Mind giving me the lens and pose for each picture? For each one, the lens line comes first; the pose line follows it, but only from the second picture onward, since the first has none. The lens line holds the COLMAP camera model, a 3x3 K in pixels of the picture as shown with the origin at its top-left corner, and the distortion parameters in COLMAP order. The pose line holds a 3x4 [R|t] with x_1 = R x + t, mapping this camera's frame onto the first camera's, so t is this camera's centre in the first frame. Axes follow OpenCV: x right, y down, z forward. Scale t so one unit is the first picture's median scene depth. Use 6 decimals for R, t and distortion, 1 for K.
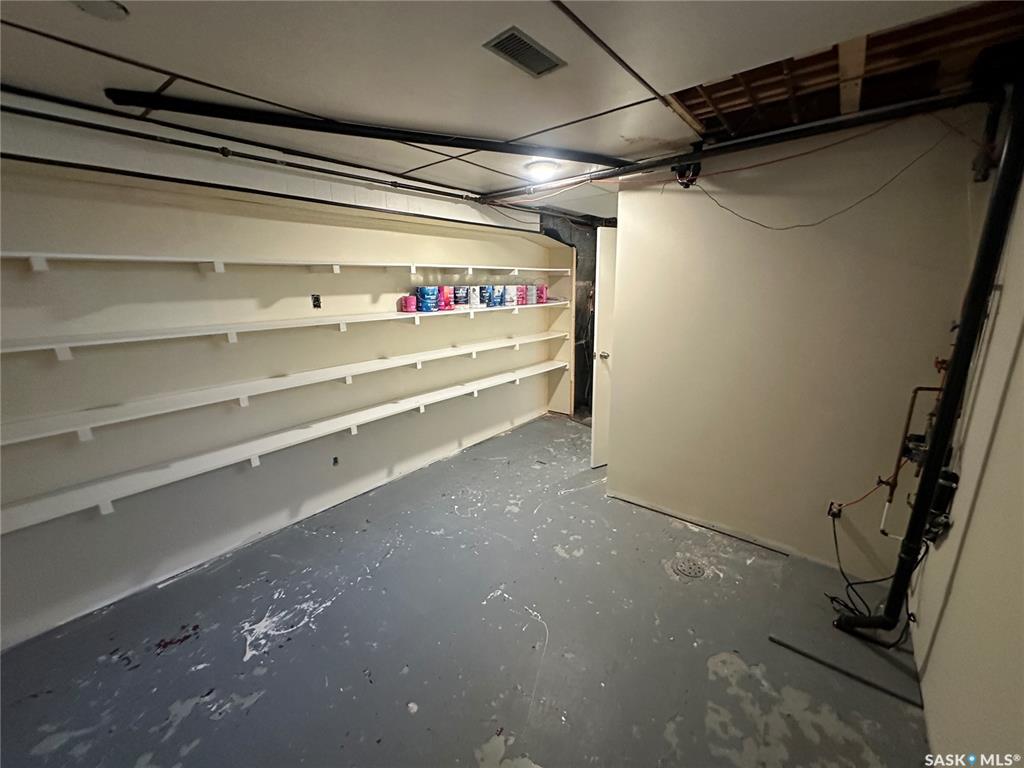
lens RADIAL K [[408.0, 0, 511.2], [0, 408.0, 381.4], [0, 0, 1]] dist [-0.004523, 0.000113]
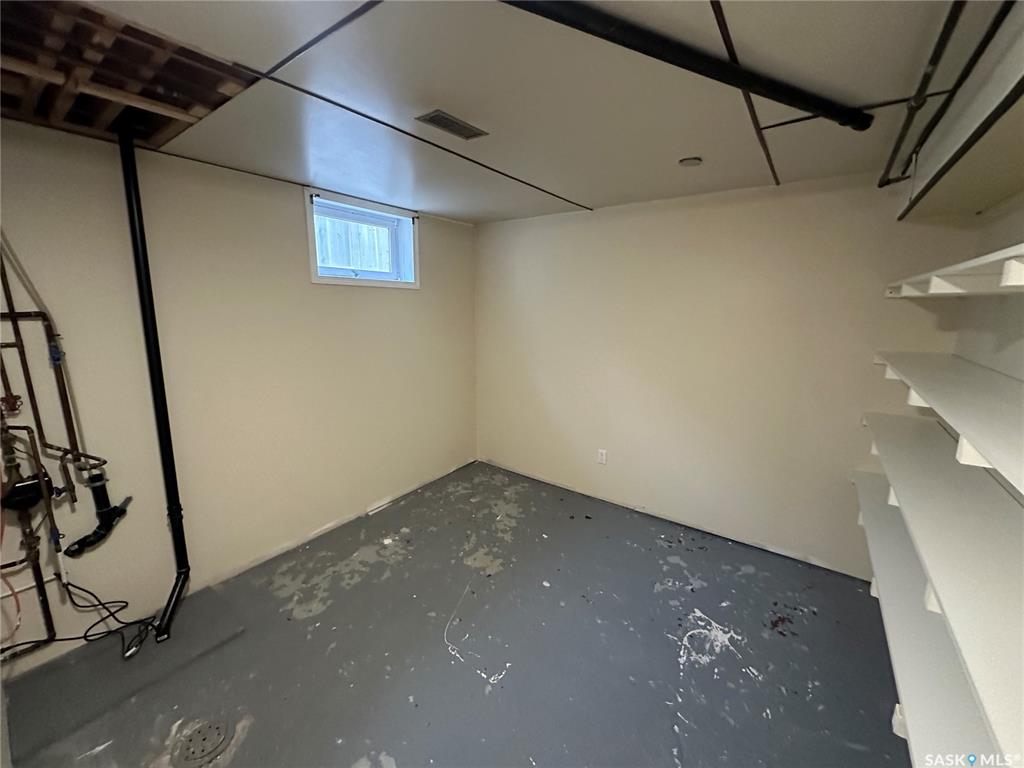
lens RADIAL K [[408.0, 0, 511.4], [0, 408.0, 385.6], [0, 0, 1]] dist [-0.004523, 0.000113]
pose [[-0.999084, 0.014276, -0.040329, -0.056216], [-0.004044, 0.906947, 0.421224, -0.482908], [0.042589, 0.421002, -0.906059, 1.940171]]
